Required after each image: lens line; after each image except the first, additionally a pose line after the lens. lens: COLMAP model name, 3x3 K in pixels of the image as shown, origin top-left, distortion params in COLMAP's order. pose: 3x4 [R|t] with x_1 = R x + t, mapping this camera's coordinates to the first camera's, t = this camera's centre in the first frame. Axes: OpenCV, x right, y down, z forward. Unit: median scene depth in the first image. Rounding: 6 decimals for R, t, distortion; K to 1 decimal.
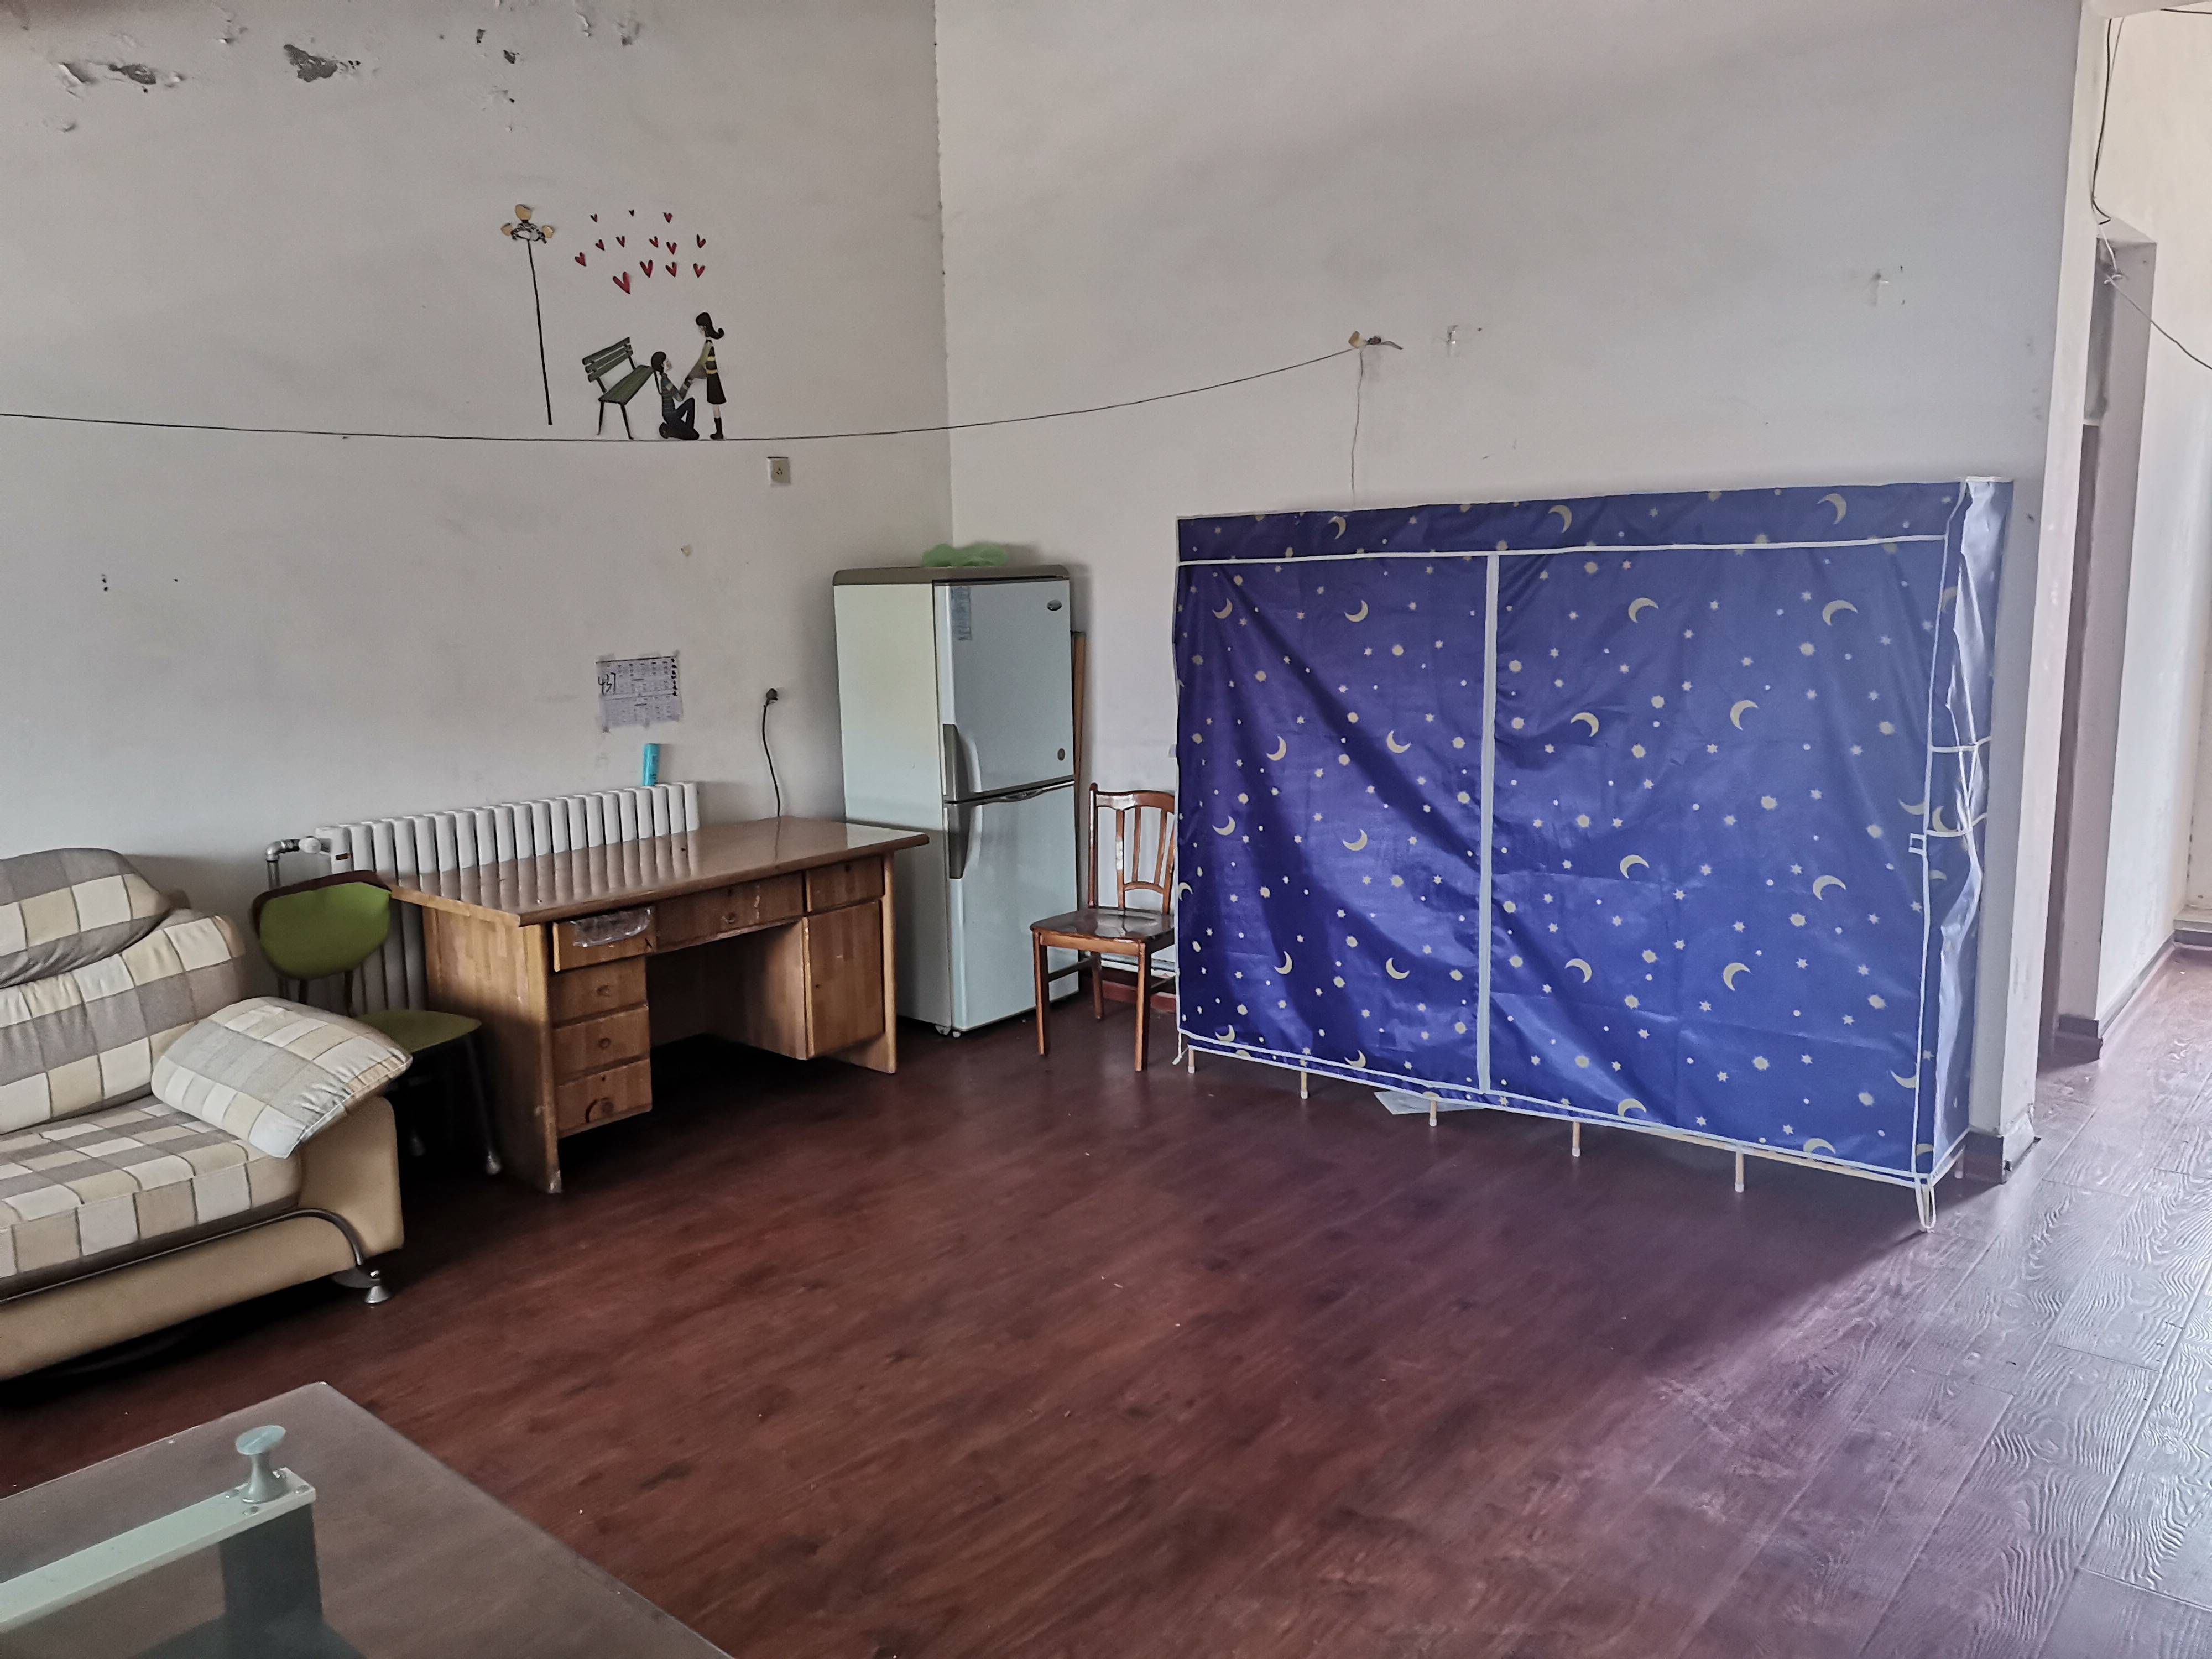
lens RADIAL K [[1651.7, 0, 1133.5], [0, 1651.7, 836.9], [0, 0, 1]] dist [0.106403, -0.127093]
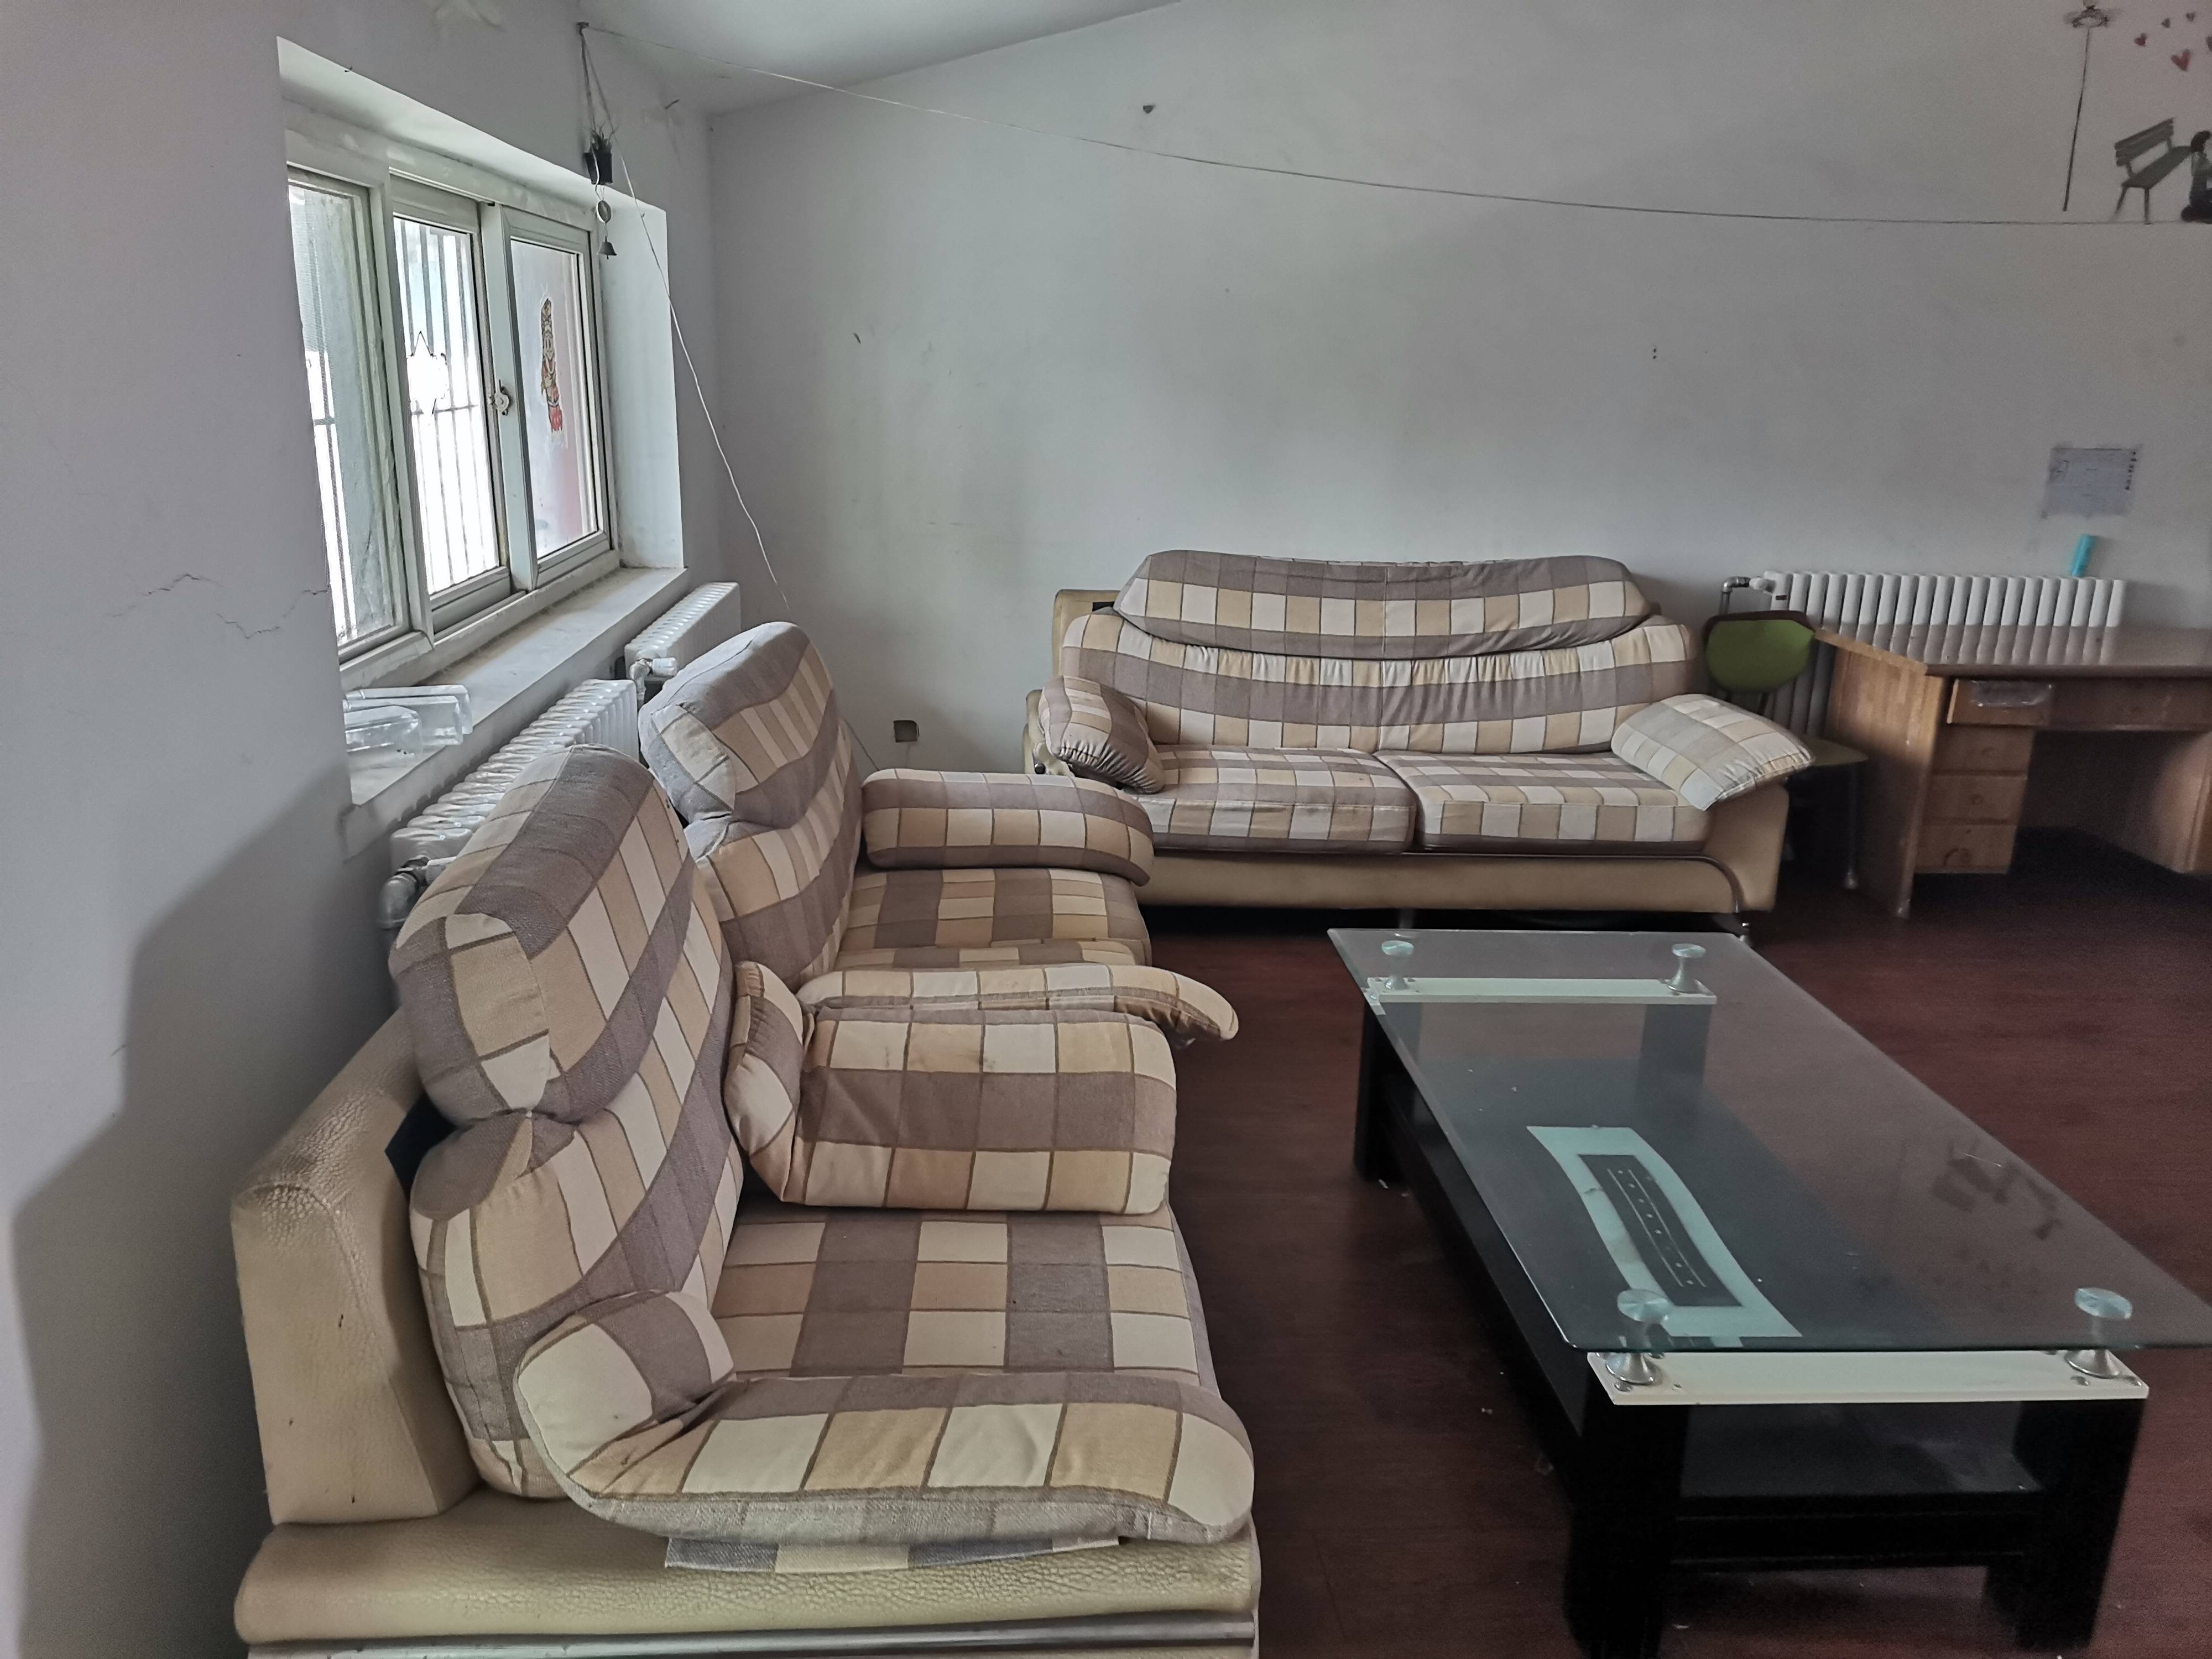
lens RADIAL K [[1622.3, 0, 1100.5], [0, 1622.3, 819.1], [0, 0, 1]] dist [0.004093, -0.001886]
pose [[0.682691, 0.224680, -0.695307, 0.030121], [-0.154688, 0.974426, 0.162993, 0.054730], [0.714146, -0.003718, 0.699987, -0.143751]]
